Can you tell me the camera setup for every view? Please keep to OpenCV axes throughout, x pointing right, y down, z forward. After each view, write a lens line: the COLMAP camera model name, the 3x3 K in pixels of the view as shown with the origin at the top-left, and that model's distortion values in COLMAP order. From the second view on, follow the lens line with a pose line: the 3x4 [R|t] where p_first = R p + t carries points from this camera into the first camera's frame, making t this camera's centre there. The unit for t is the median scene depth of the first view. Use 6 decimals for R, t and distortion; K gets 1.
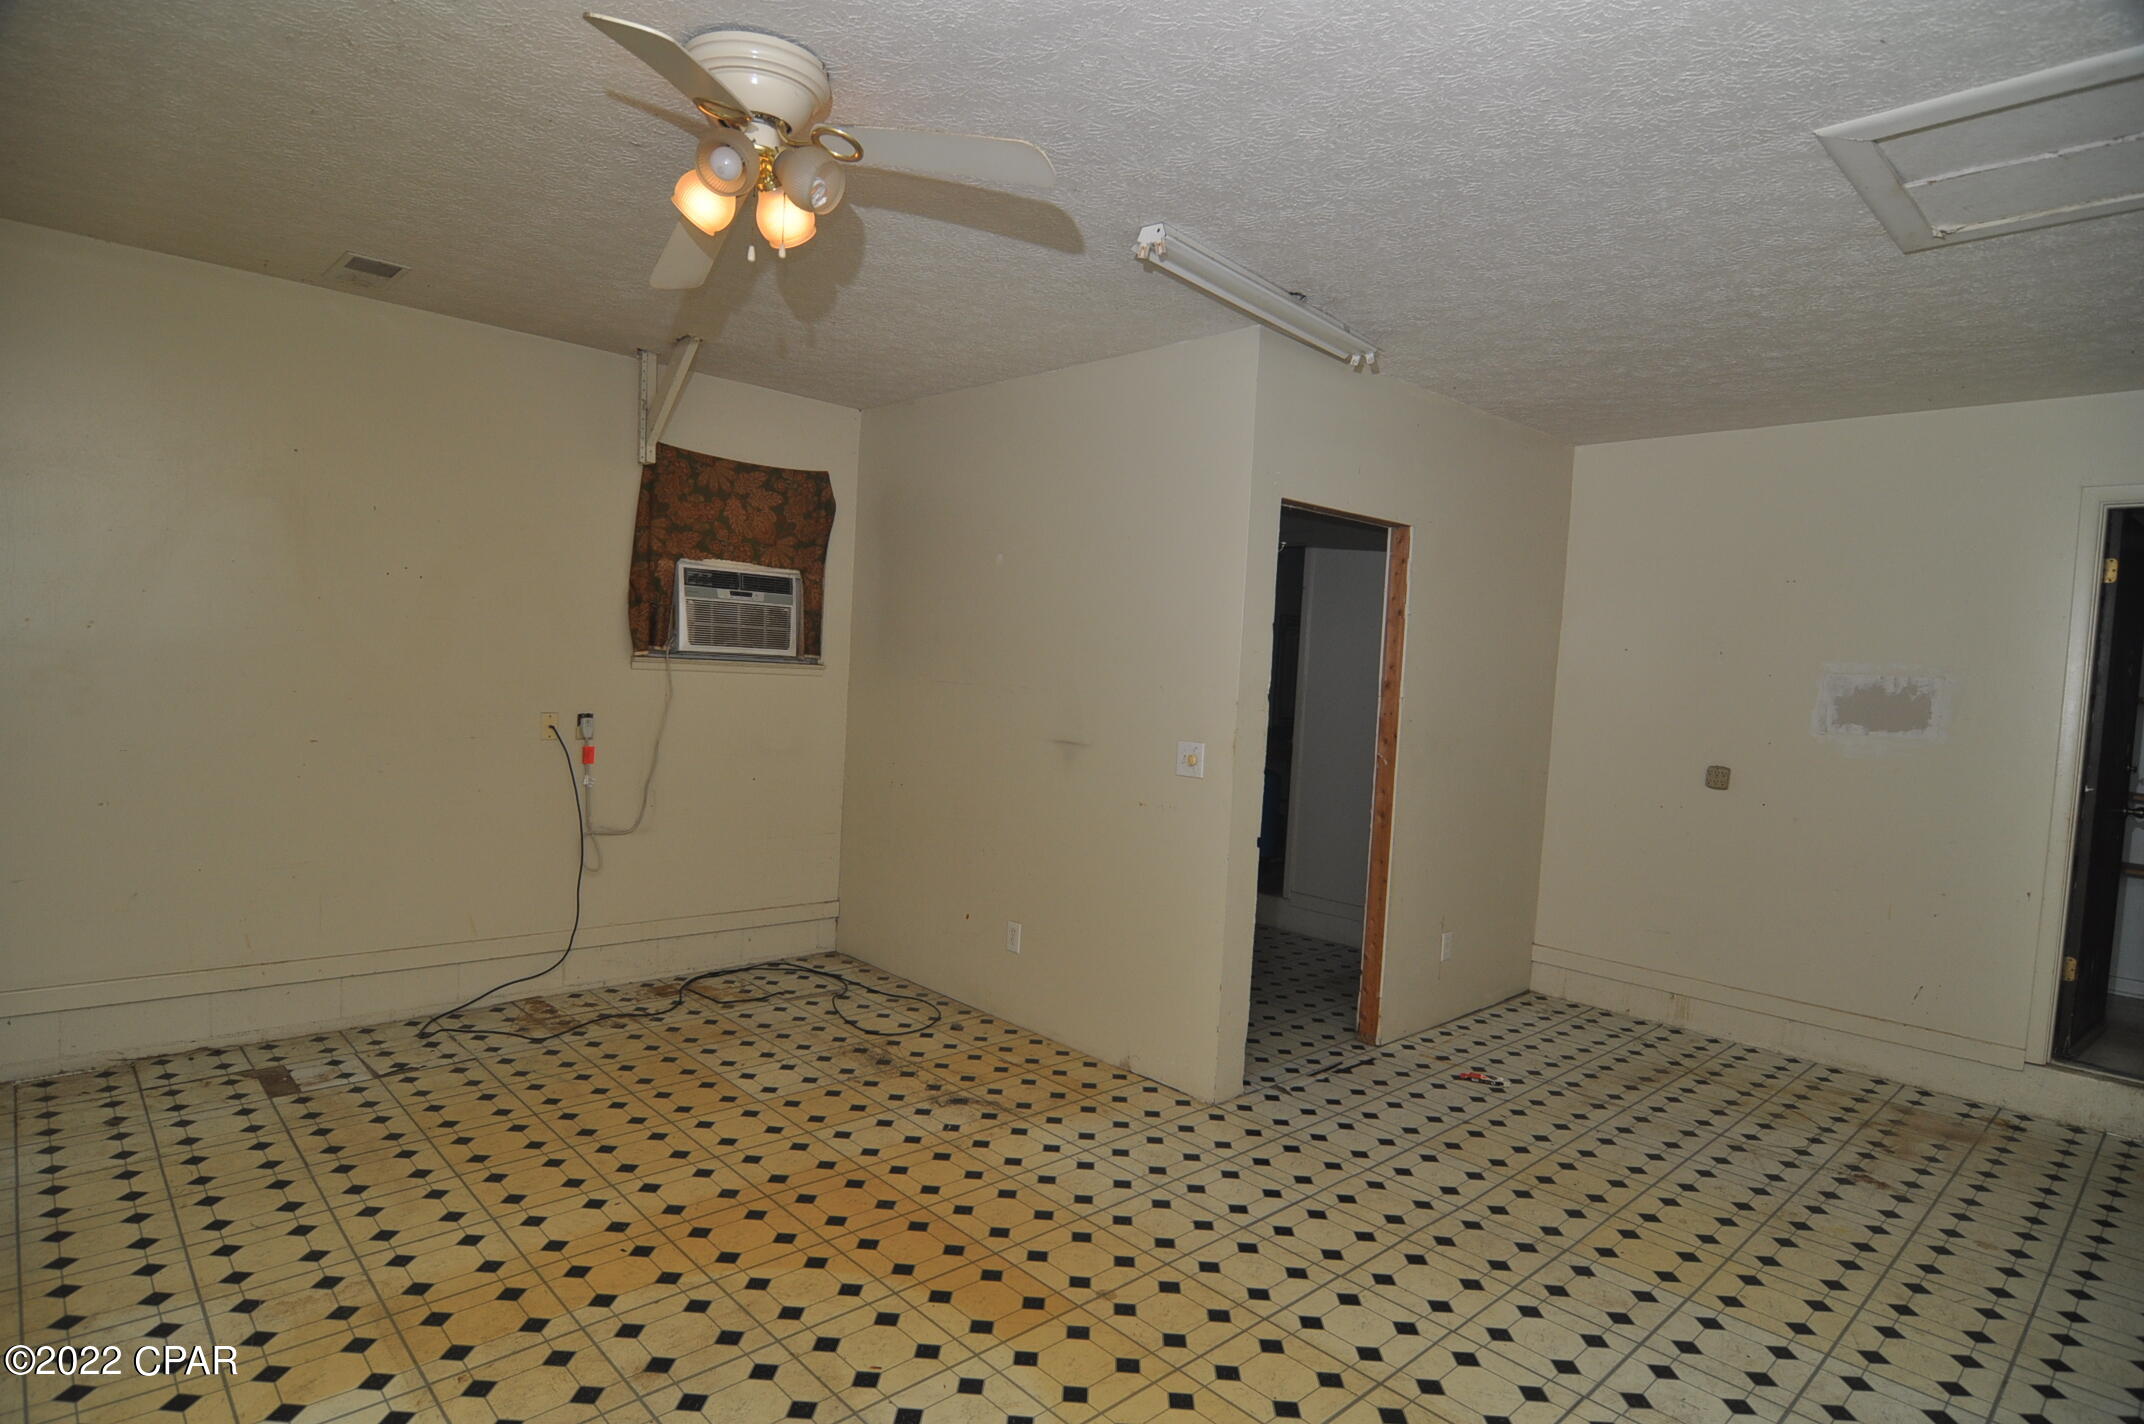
lens RADIAL K [[1159.2, 0, 1070.9], [0, 1159.2, 729.3], [0, 0, 1]] dist [-0.013537, -0.001755]
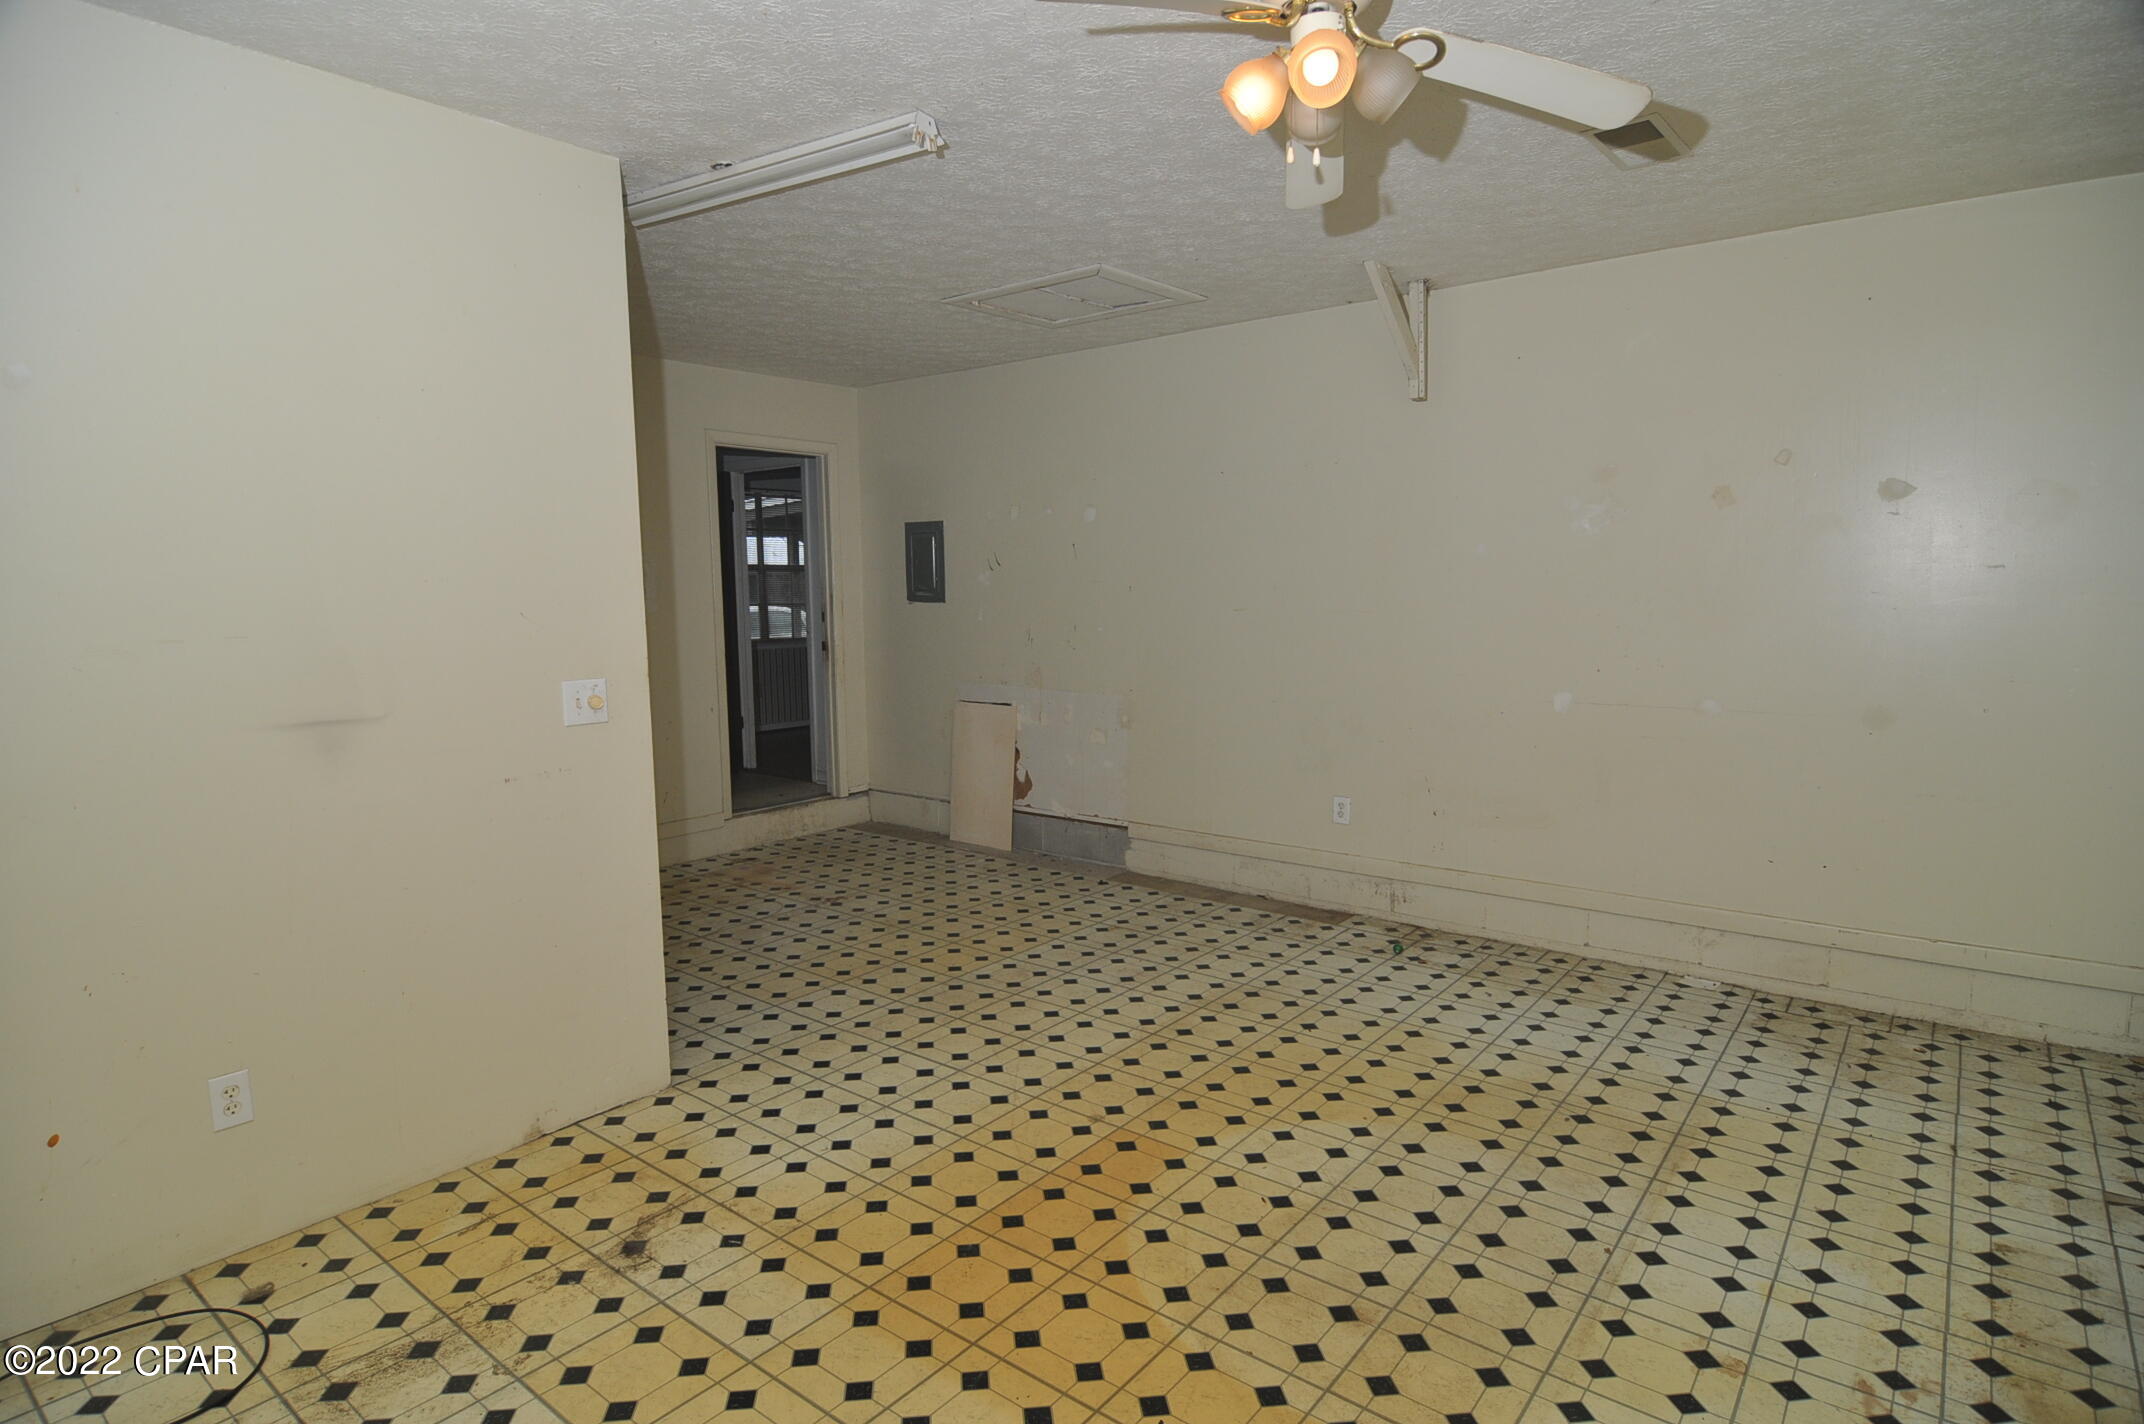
lens RADIAL K [[1159.2, 0, 1070.9], [0, 1159.2, 729.3], [0, 0, 1]] dist [-0.013537, -0.001755]
pose [[-0.157762, -0.173869, 0.972050, -0.831607], [0.055248, 0.981281, 0.184486, -0.096033], [-0.985930, 0.082809, -0.145203, 0.925513]]
